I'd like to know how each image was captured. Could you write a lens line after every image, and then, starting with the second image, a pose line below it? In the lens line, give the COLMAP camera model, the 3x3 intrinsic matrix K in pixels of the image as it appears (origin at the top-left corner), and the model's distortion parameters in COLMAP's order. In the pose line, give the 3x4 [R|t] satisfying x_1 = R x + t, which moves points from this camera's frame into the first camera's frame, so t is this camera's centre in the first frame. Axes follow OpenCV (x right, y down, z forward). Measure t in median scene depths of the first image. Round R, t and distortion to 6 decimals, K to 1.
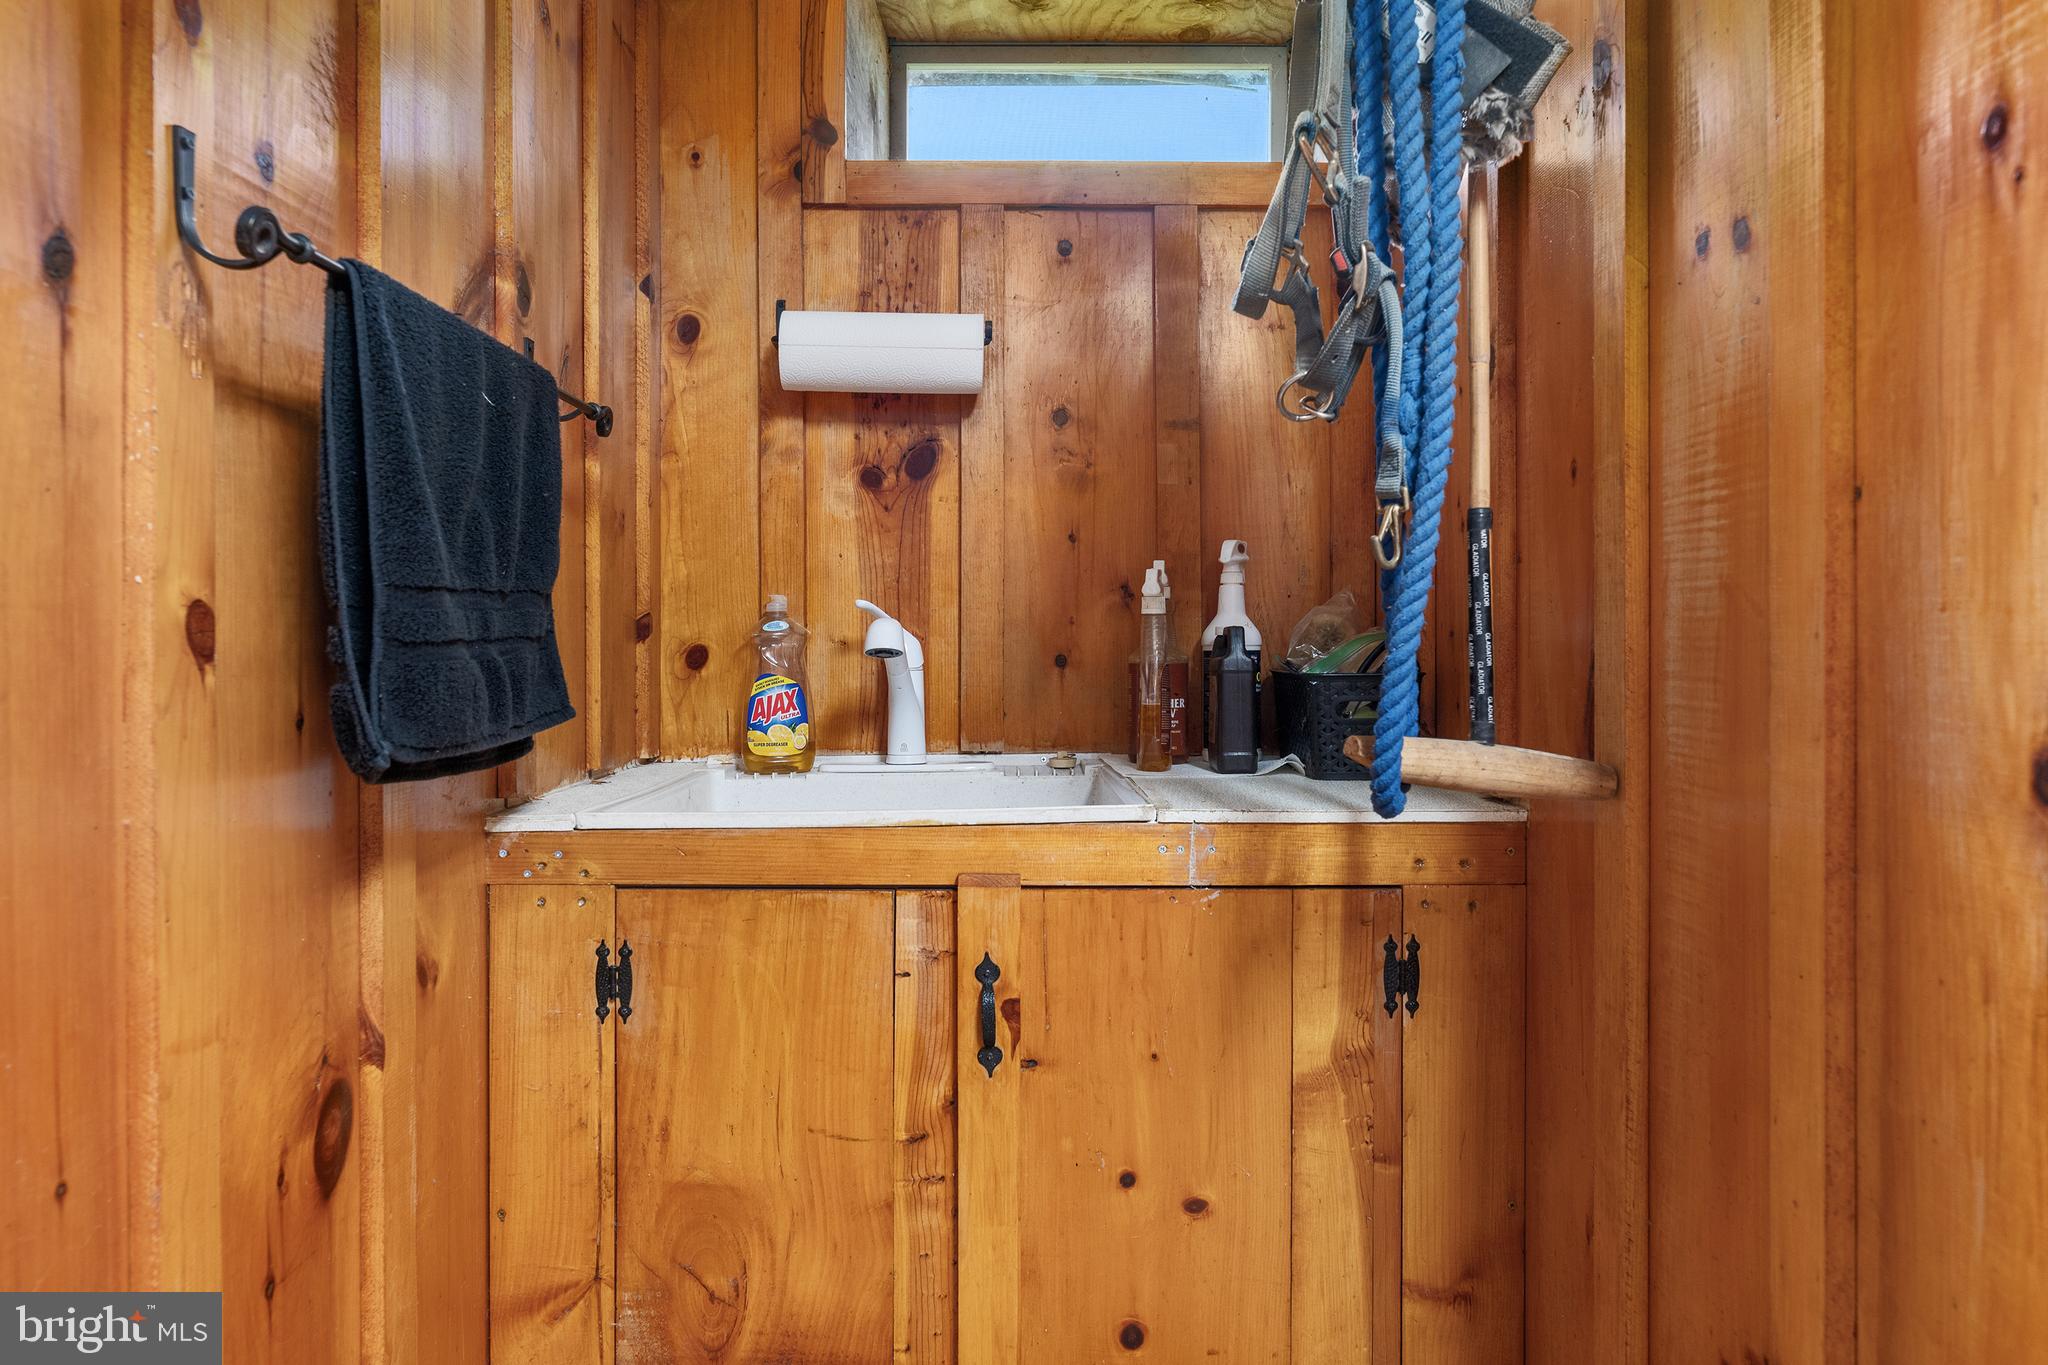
lens RADIAL K [[1420.7, 0, 1023.1], [0, 1420.7, 668.9], [0, 0, 1]] dist [0.001749, 0.000502]
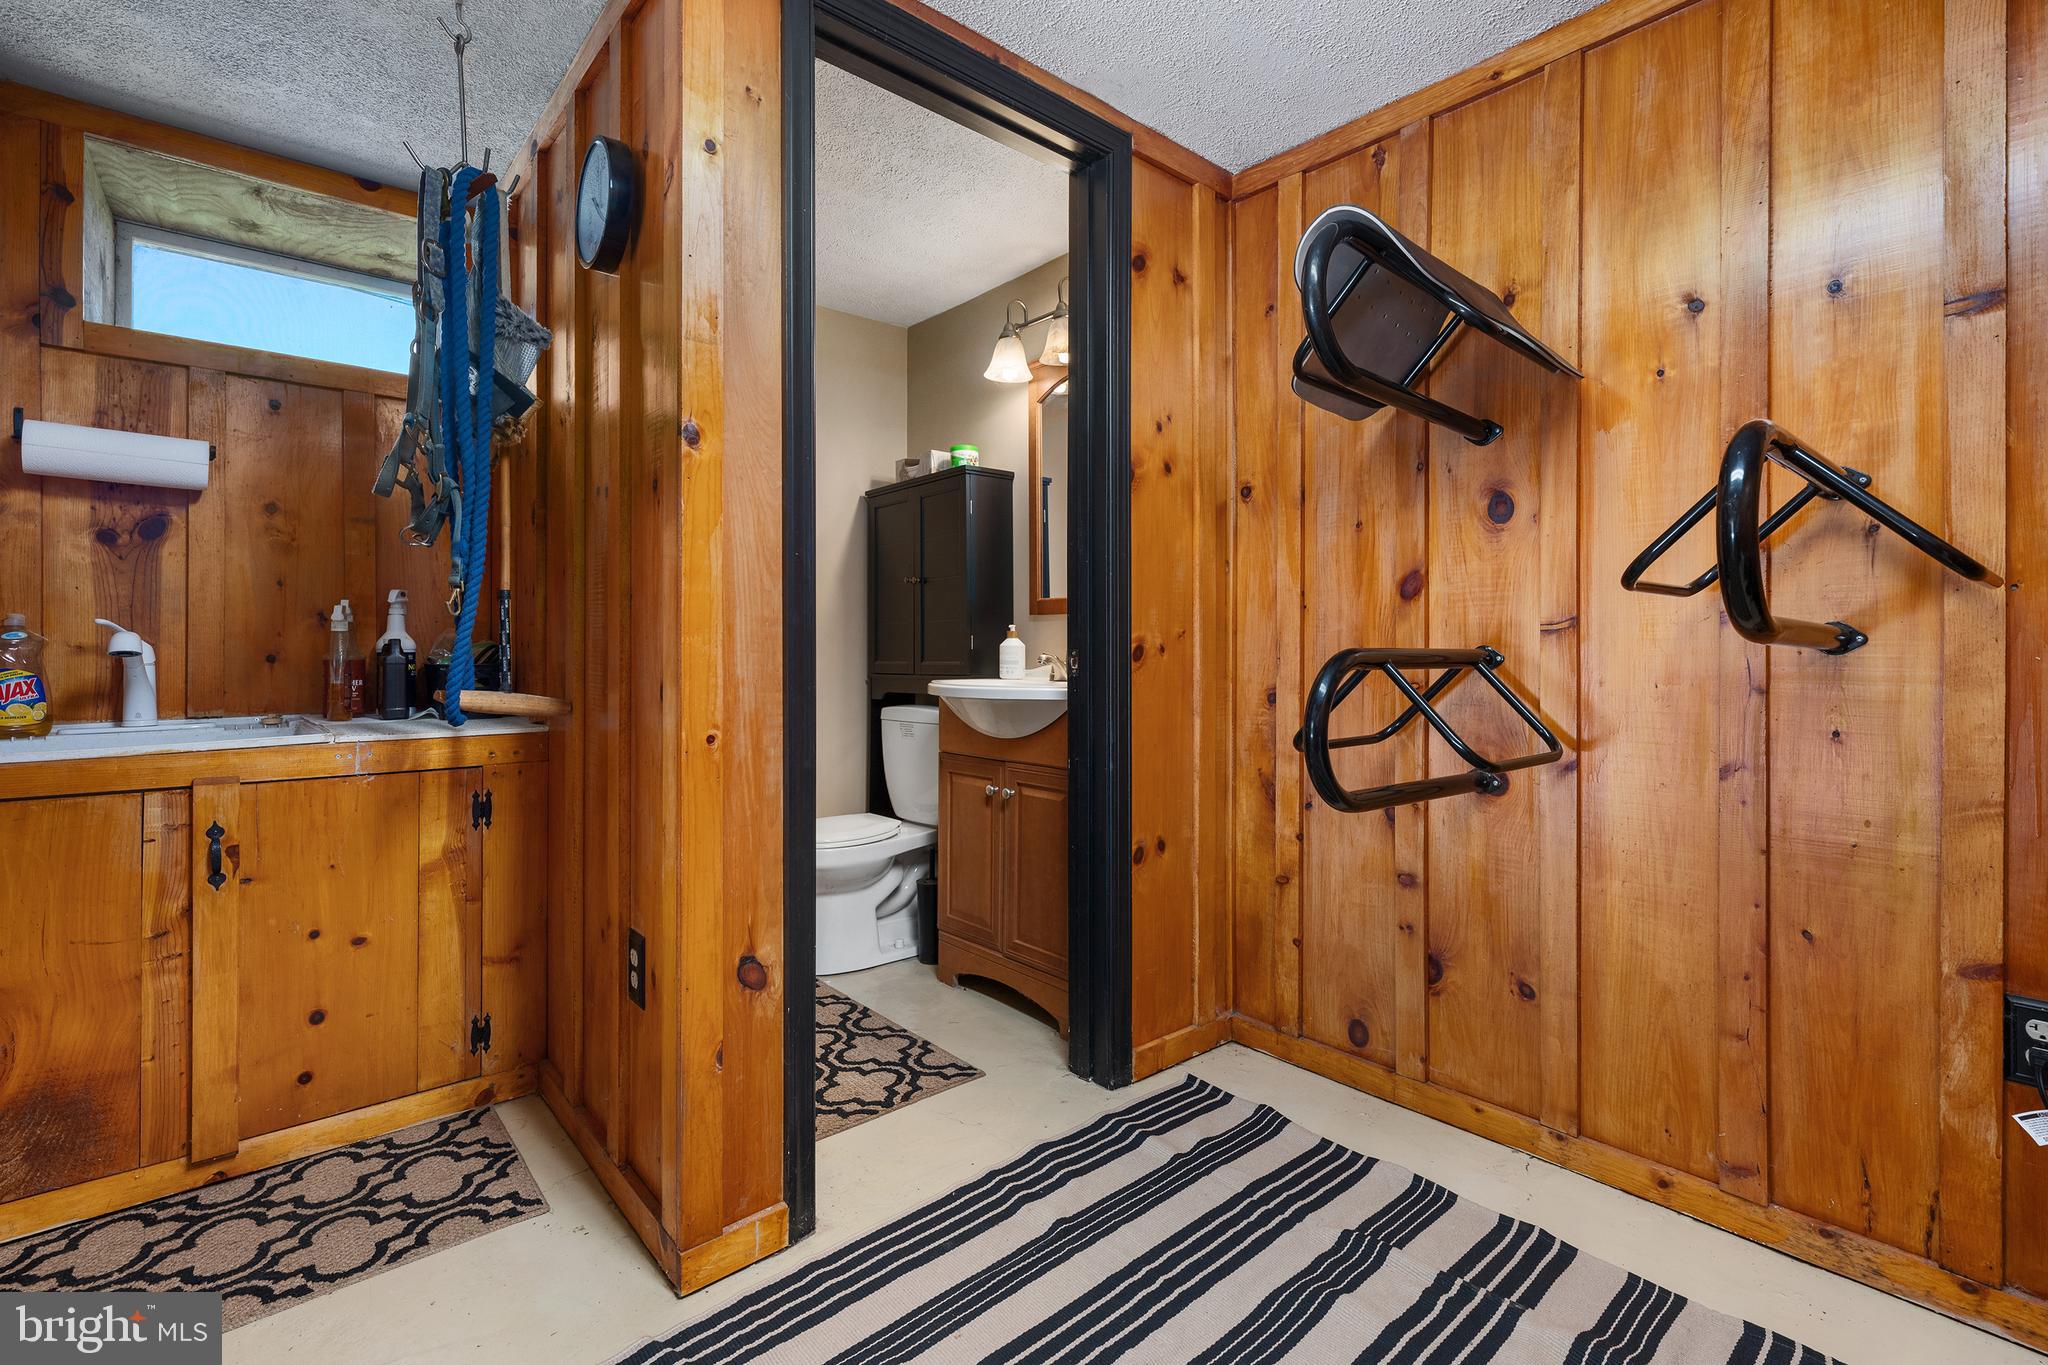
lens RADIAL K [[939.5, 0, 1041.8], [0, 939.5, 647.3], [0, 0, 1]] dist [0.000235, 0.000244]
pose [[0.758332, 0.002860, 0.651862, -0.007882], [0.008989, 0.999849, -0.014844, 0.007576], [-0.651807, 0.017116, 0.758192, -0.568054]]
